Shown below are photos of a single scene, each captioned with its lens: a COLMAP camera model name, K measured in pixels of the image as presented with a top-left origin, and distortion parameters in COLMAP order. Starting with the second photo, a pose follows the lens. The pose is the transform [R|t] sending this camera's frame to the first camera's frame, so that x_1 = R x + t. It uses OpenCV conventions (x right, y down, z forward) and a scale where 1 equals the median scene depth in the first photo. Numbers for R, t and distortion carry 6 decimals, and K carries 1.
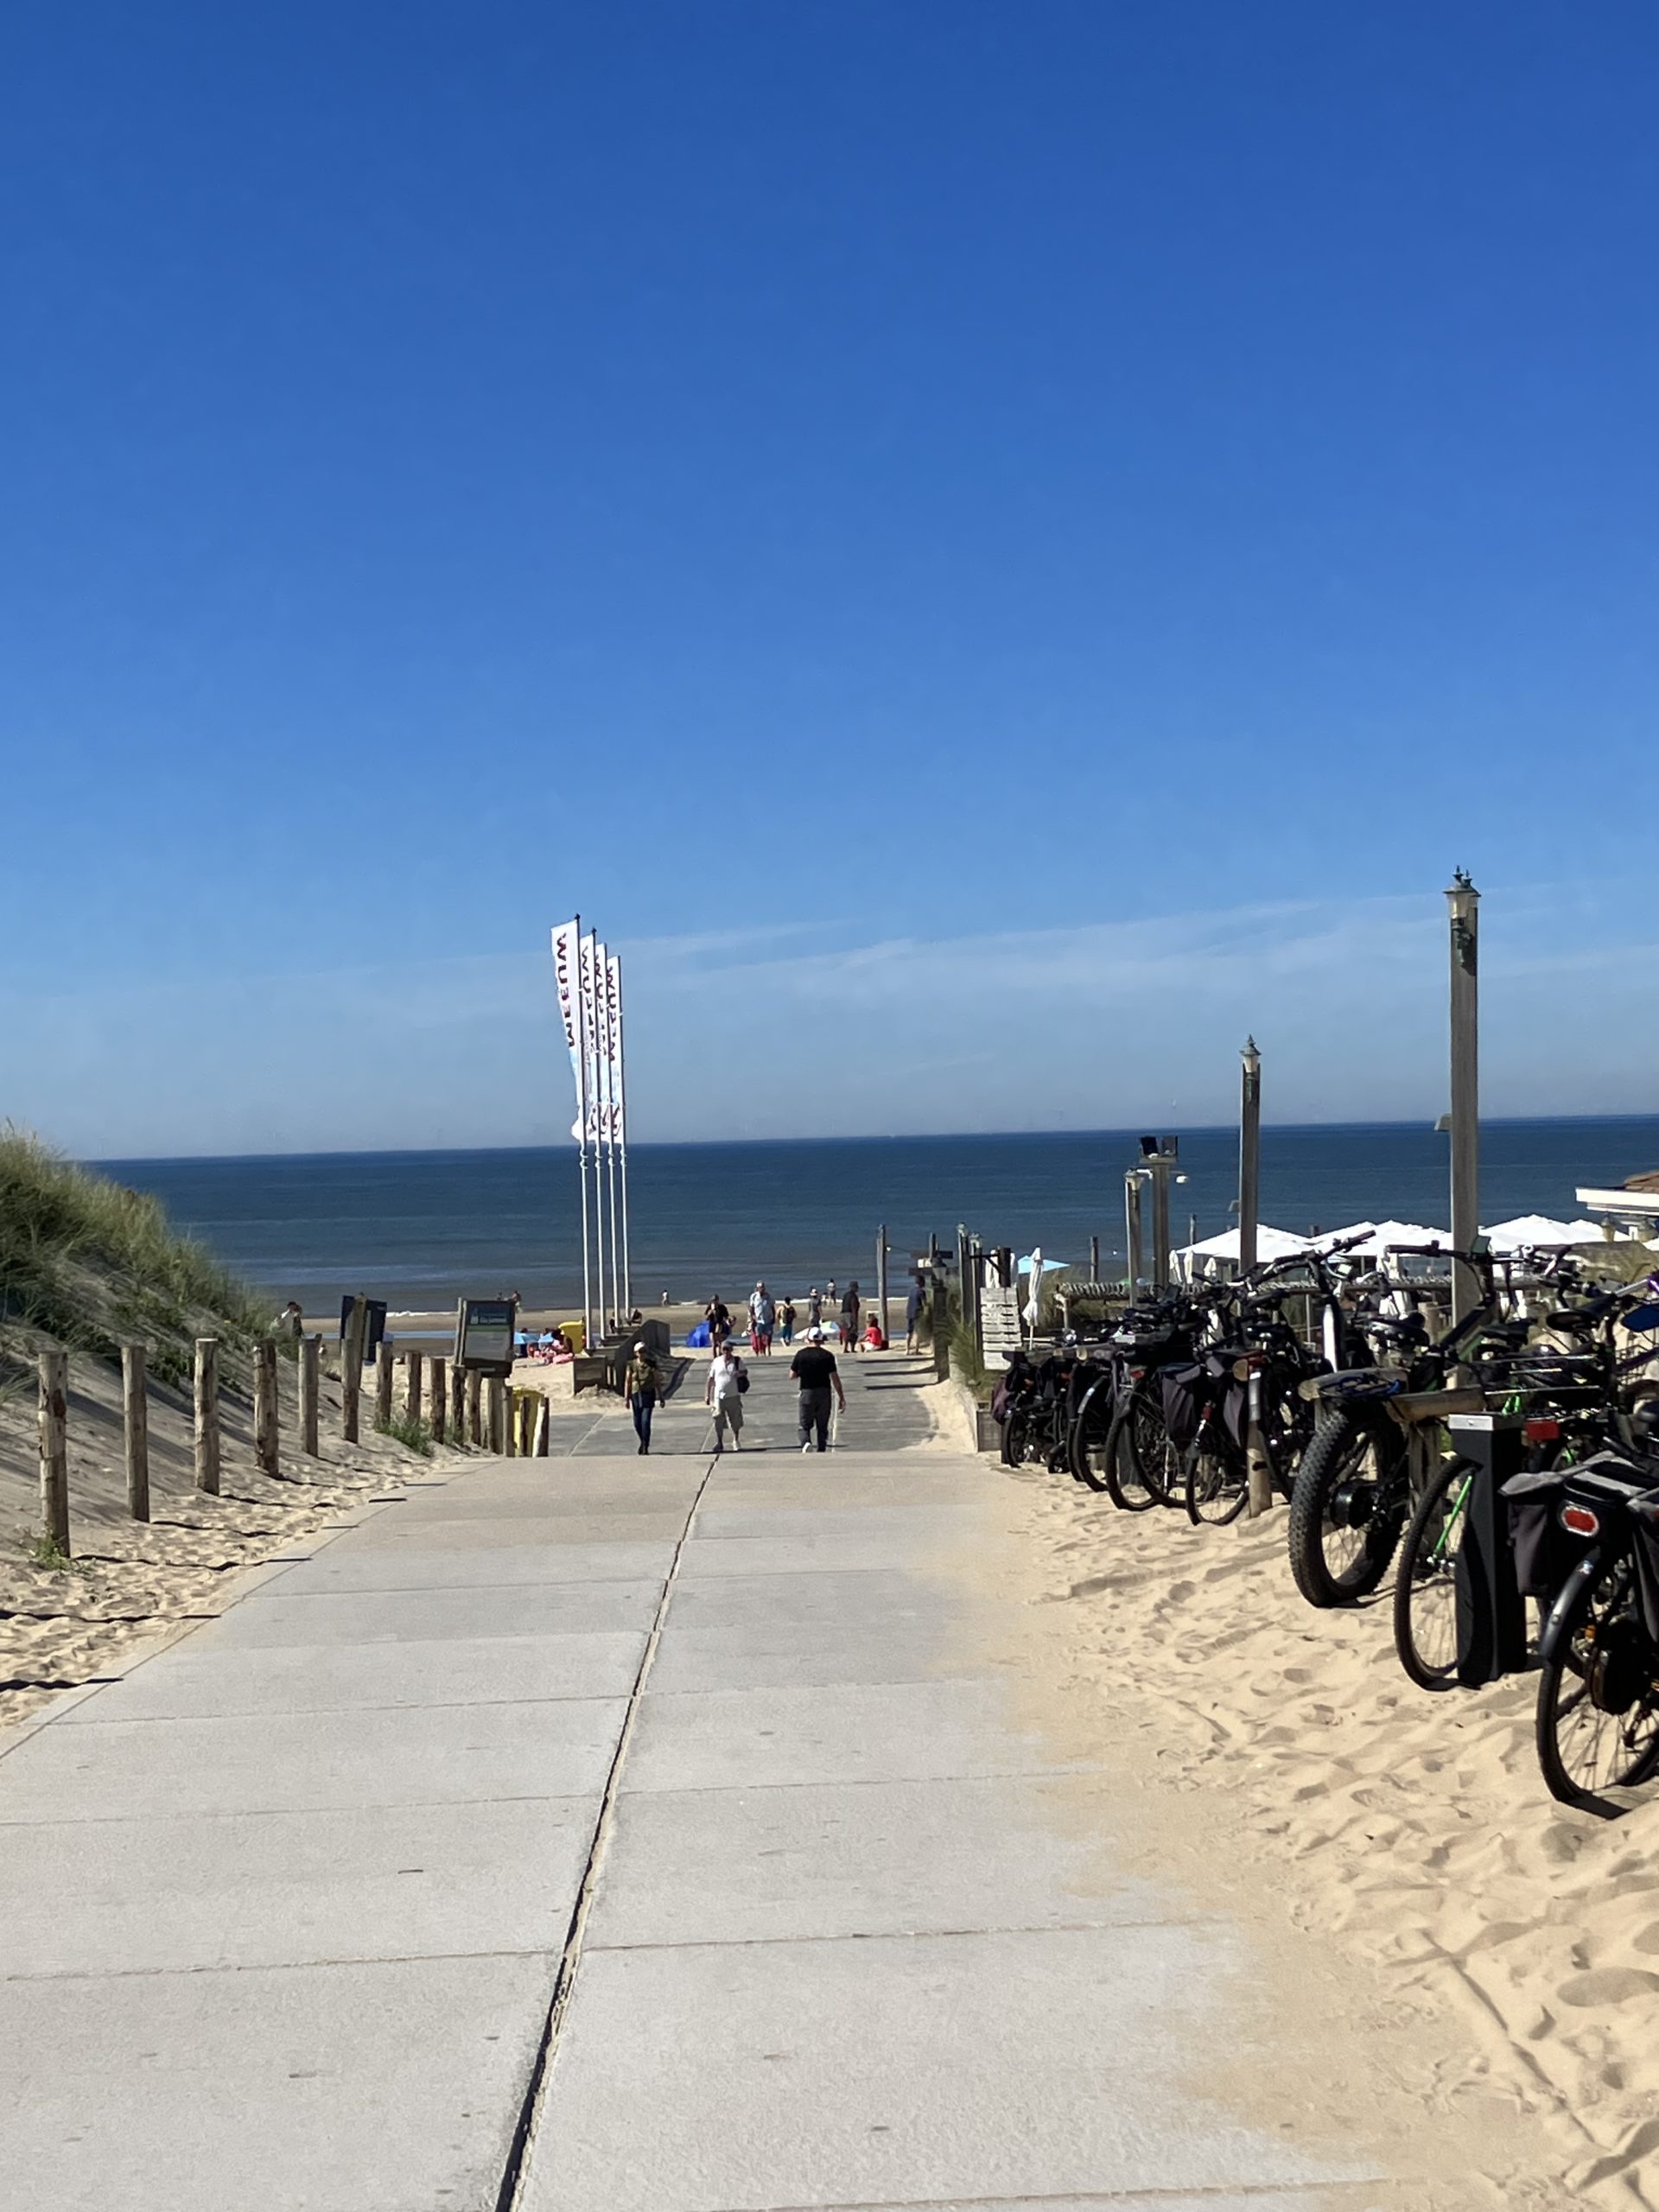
lens RADIAL K [[3527.8, 0, 835.5], [0, 3527.8, 1104.1], [0, 0, 1]] dist [0.115163, 0.000000]
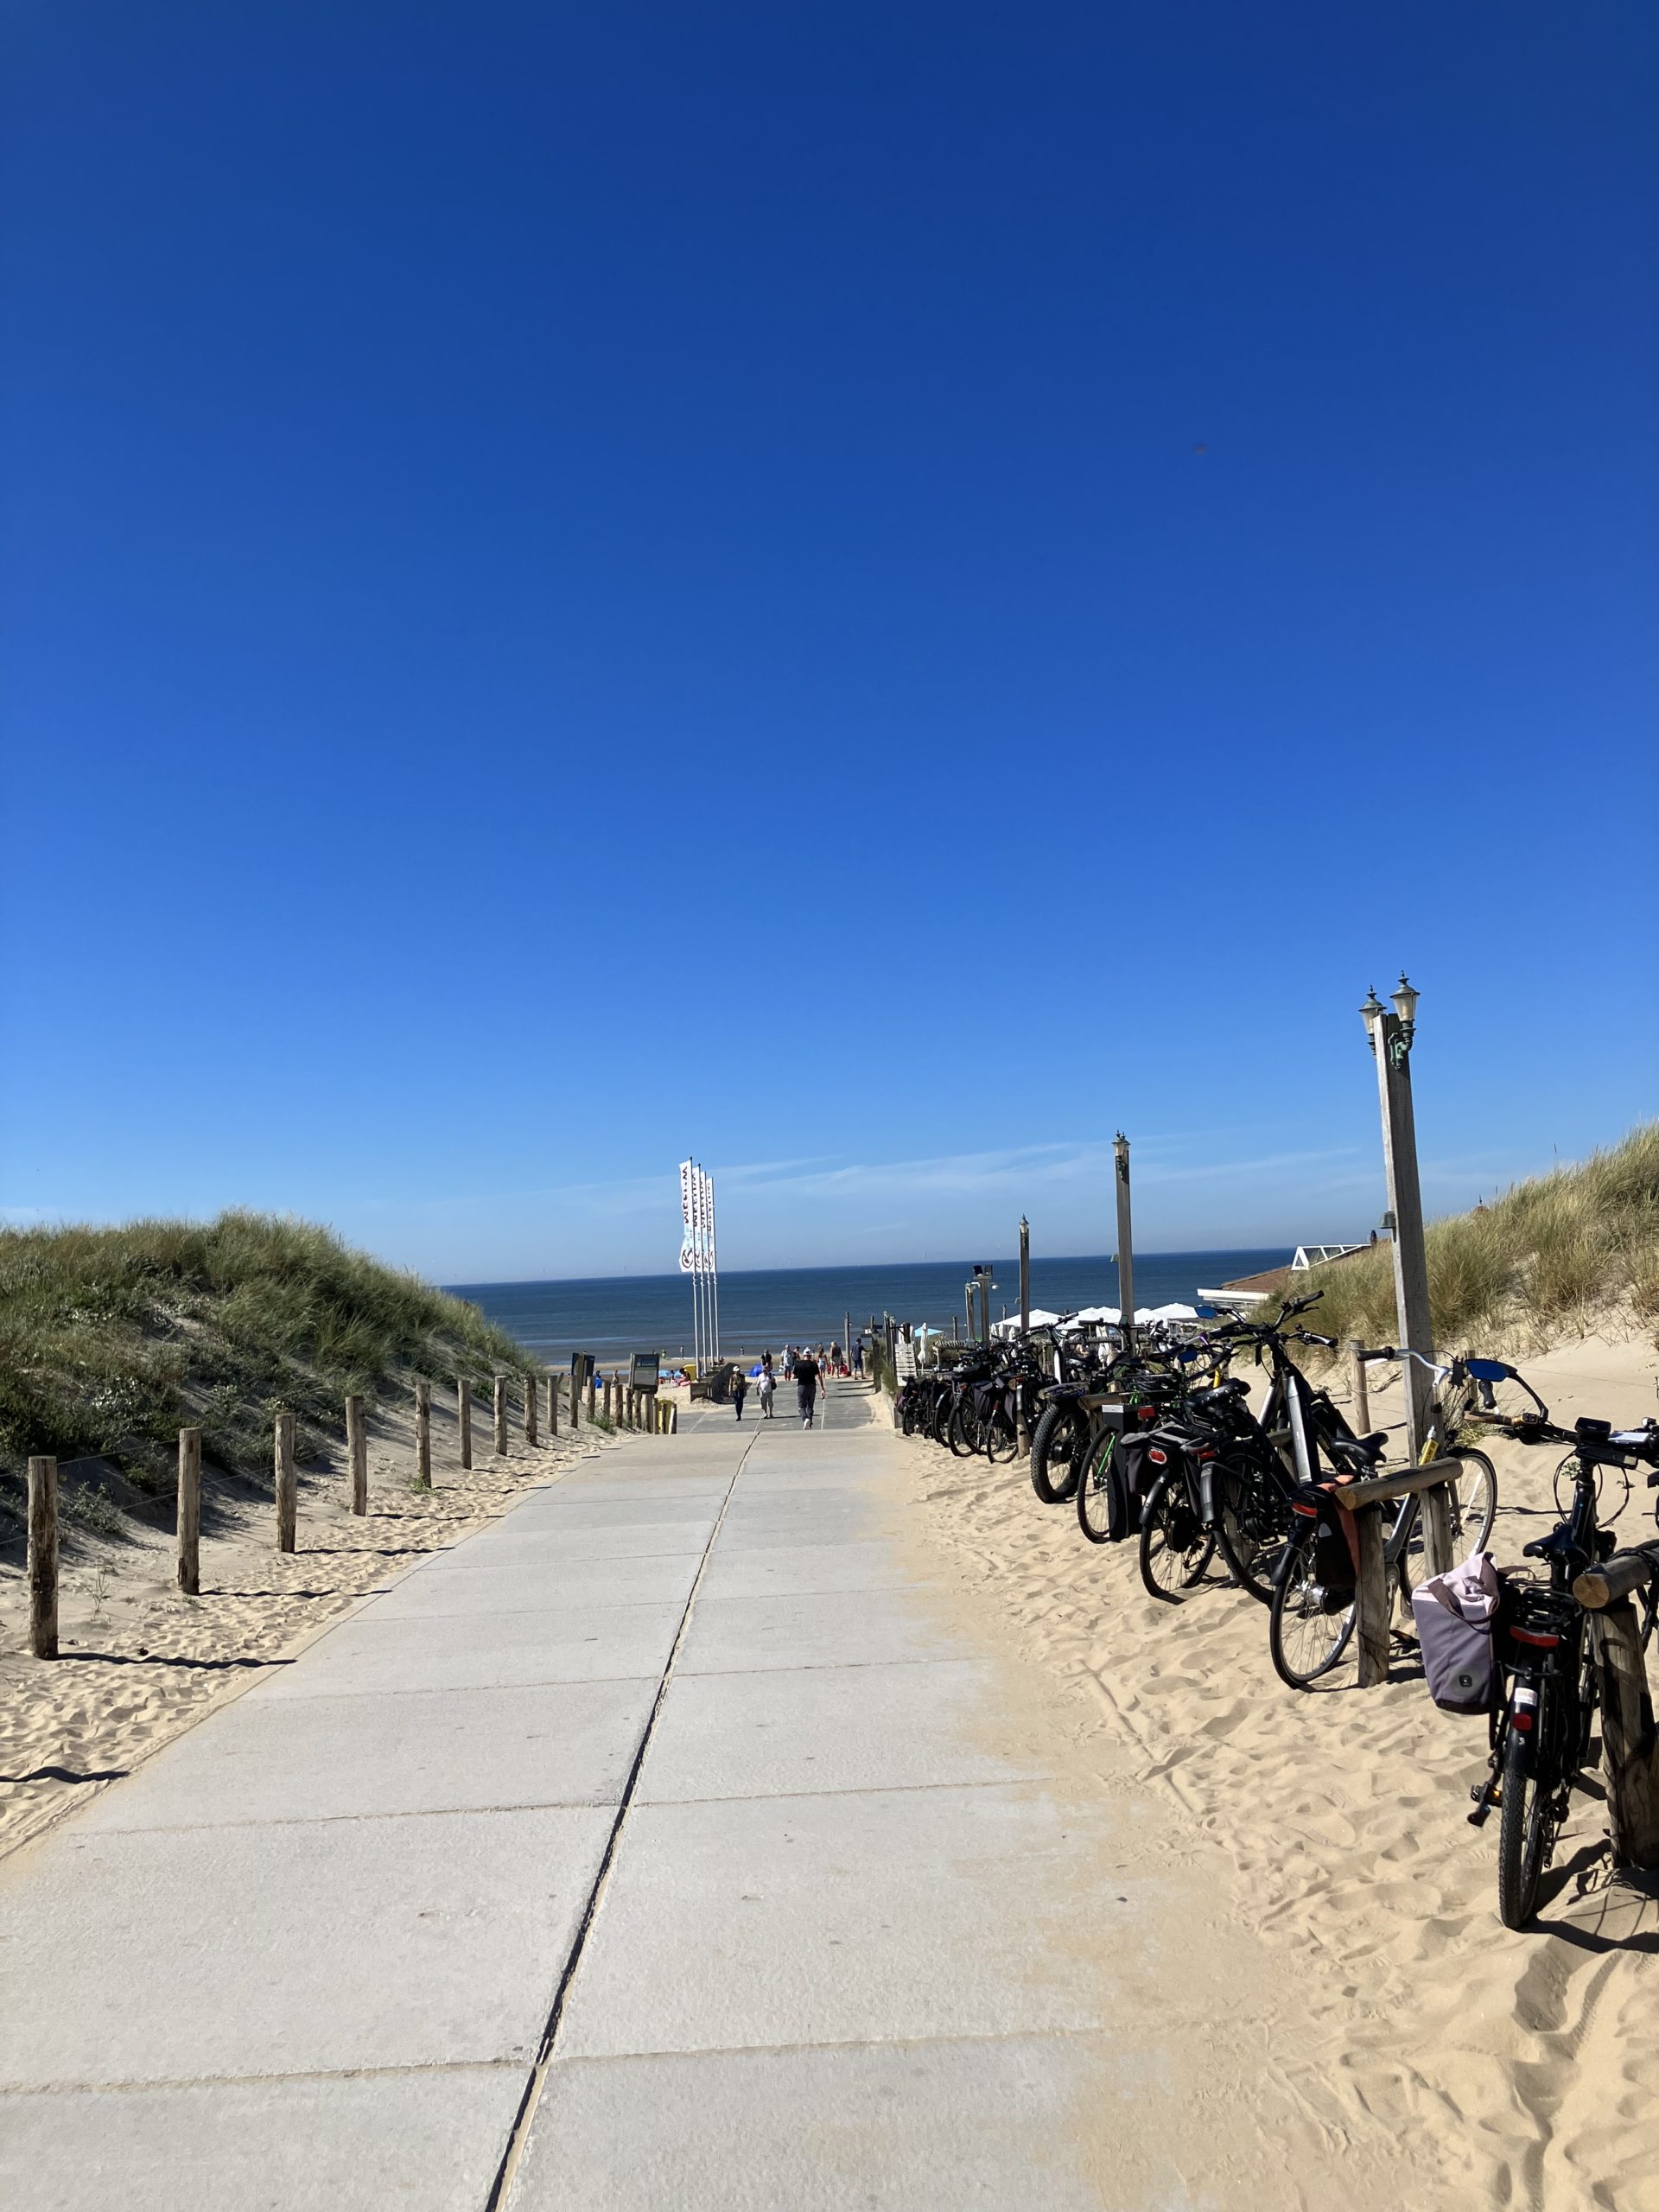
lens RADIAL K [[1919.0, 0, 819.5], [0, 1919.0, 1108.2], [0, 0, 1]] dist [0.060858, -0.001391]
pose [[0.999529, -0.018315, -0.024636, 0.035014], [0.016568, 0.997455, -0.069343, -0.006716], [0.025843, 0.068902, 0.997289, -0.093995]]
